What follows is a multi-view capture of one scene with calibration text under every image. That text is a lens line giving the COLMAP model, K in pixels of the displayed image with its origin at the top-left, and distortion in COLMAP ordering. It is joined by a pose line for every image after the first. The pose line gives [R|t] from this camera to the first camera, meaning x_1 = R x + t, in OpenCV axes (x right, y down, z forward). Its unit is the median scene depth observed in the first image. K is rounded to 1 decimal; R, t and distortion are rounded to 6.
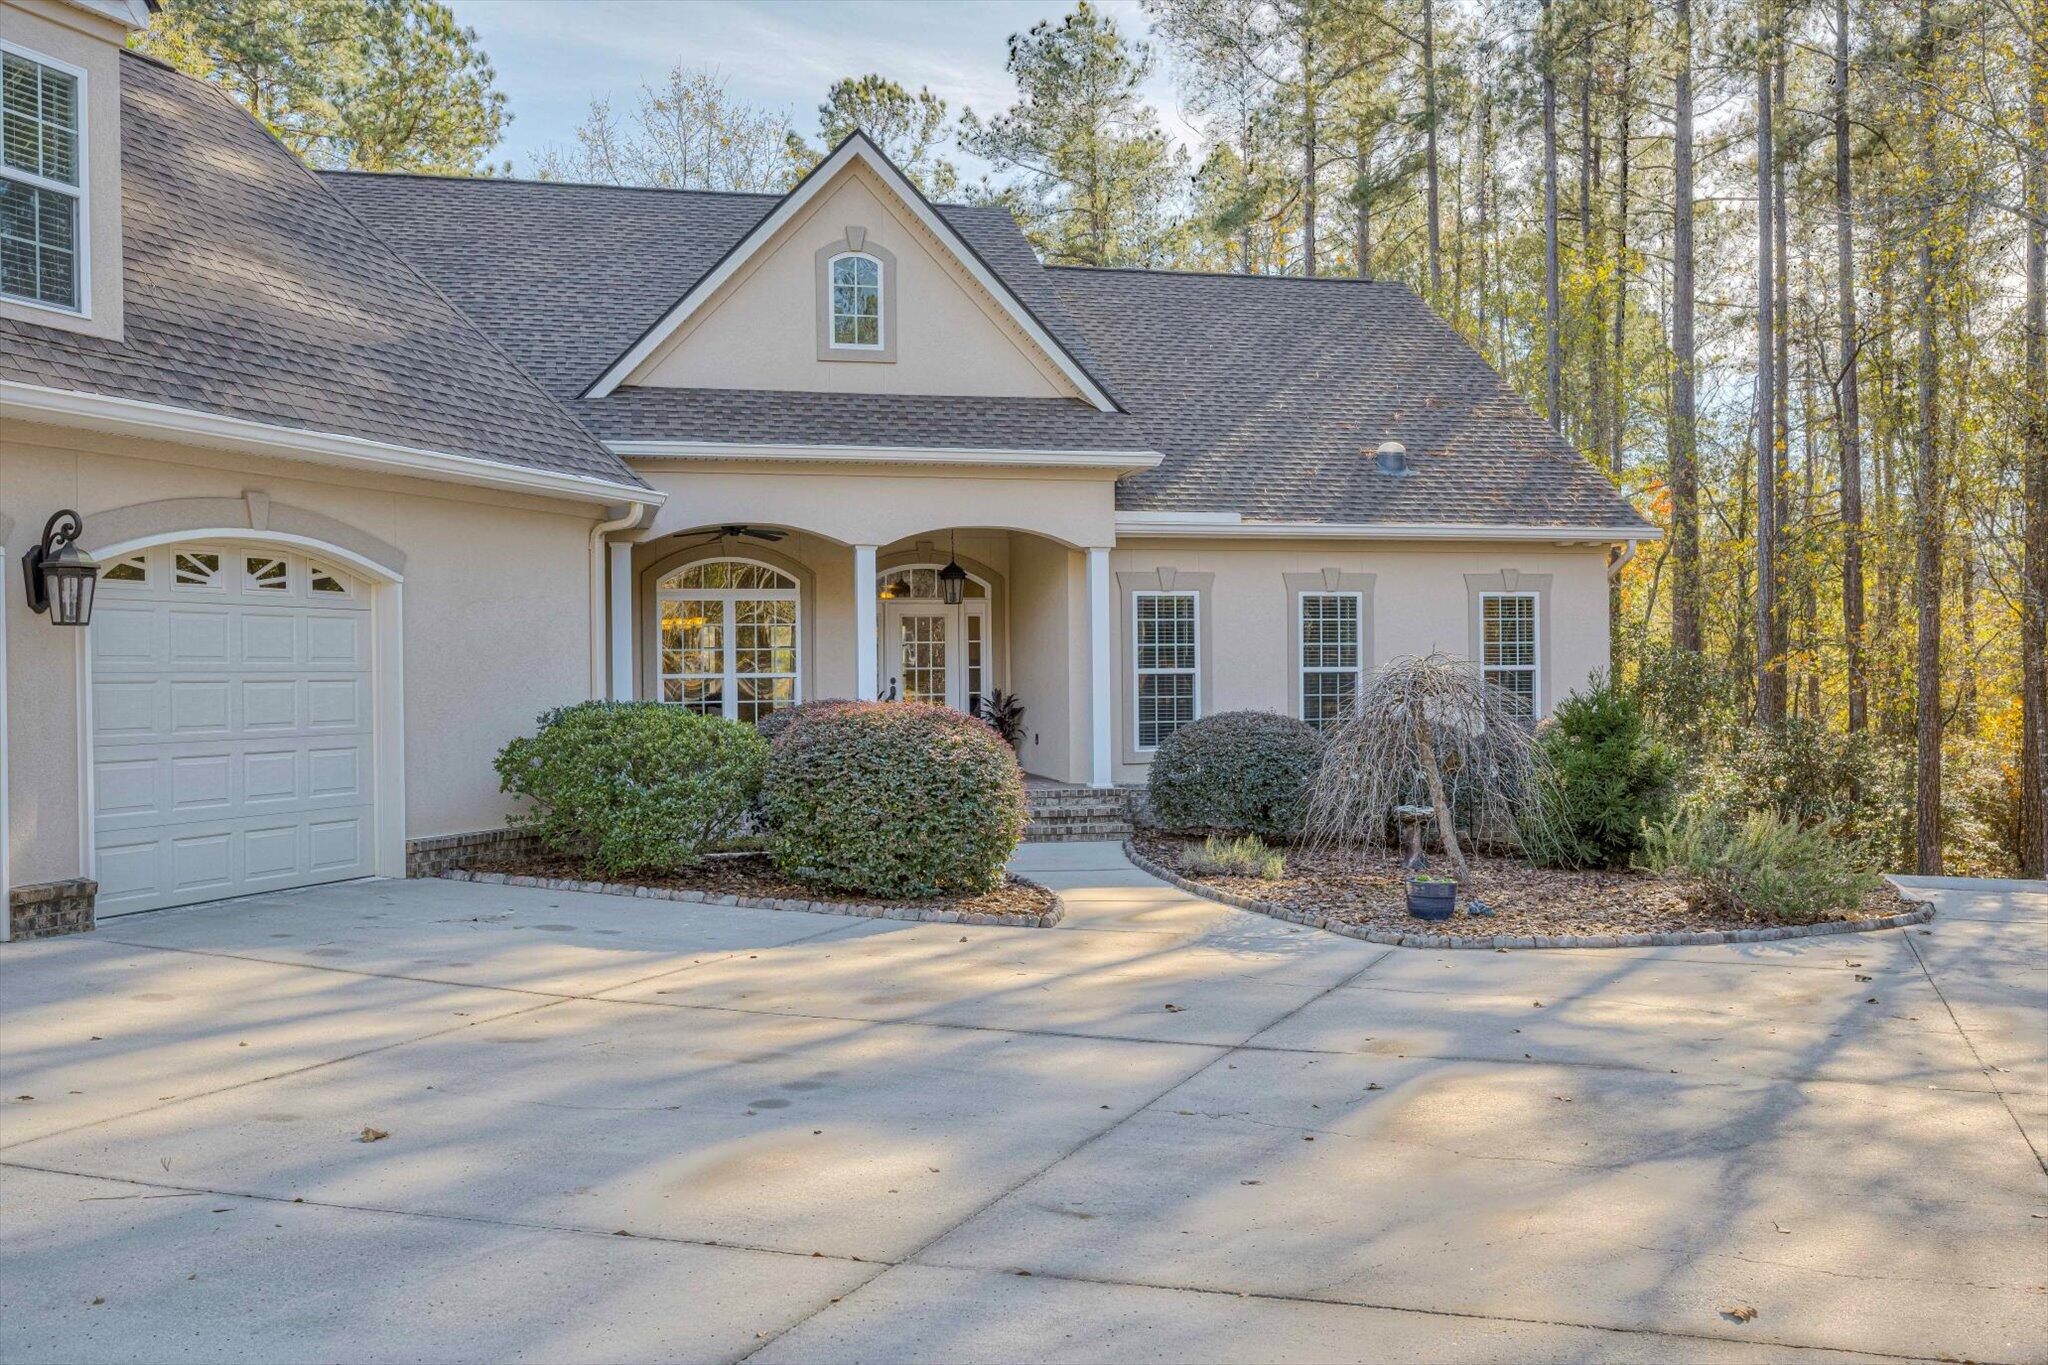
lens RADIAL K [[1791.8, 0, 1024.0], [0, 1791.8, 682.5], [0, 0, 1]] dist [0.003420, -0.002904]
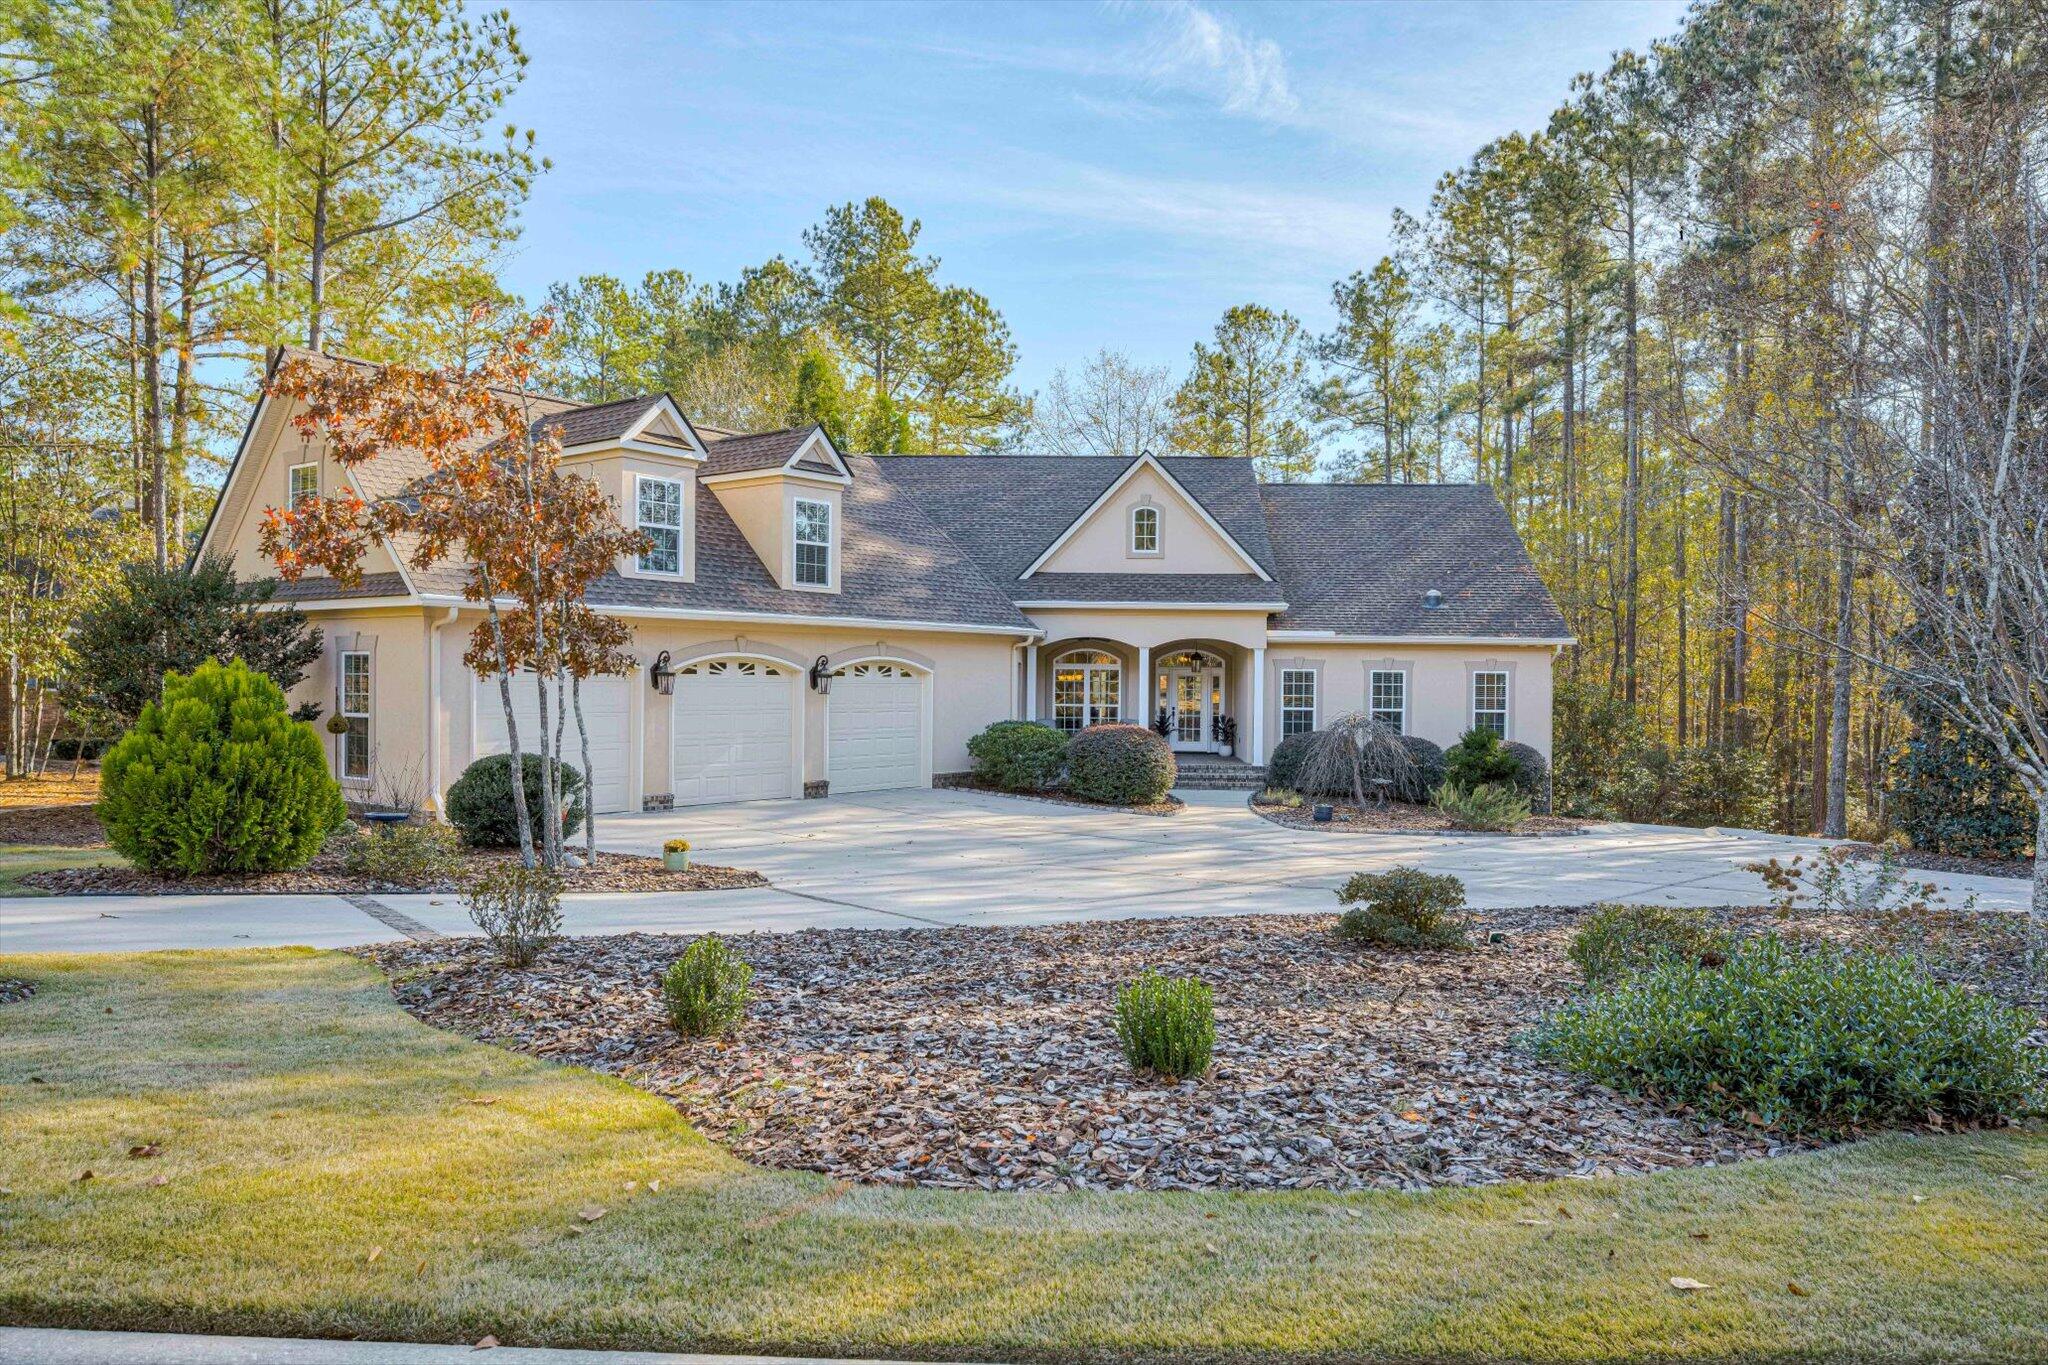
lens RADIAL K [[1404.9, 0, 1024.0], [0, 1404.9, 682.5], [0, 0, 1]] dist [0.000436, 0.000550]
pose [[0.957112, 0.020304, -0.289006, 0.322139], [-0.020634, 0.999785, 0.001902, -0.043644], [0.288982, 0.004143, 0.957325, -0.796277]]
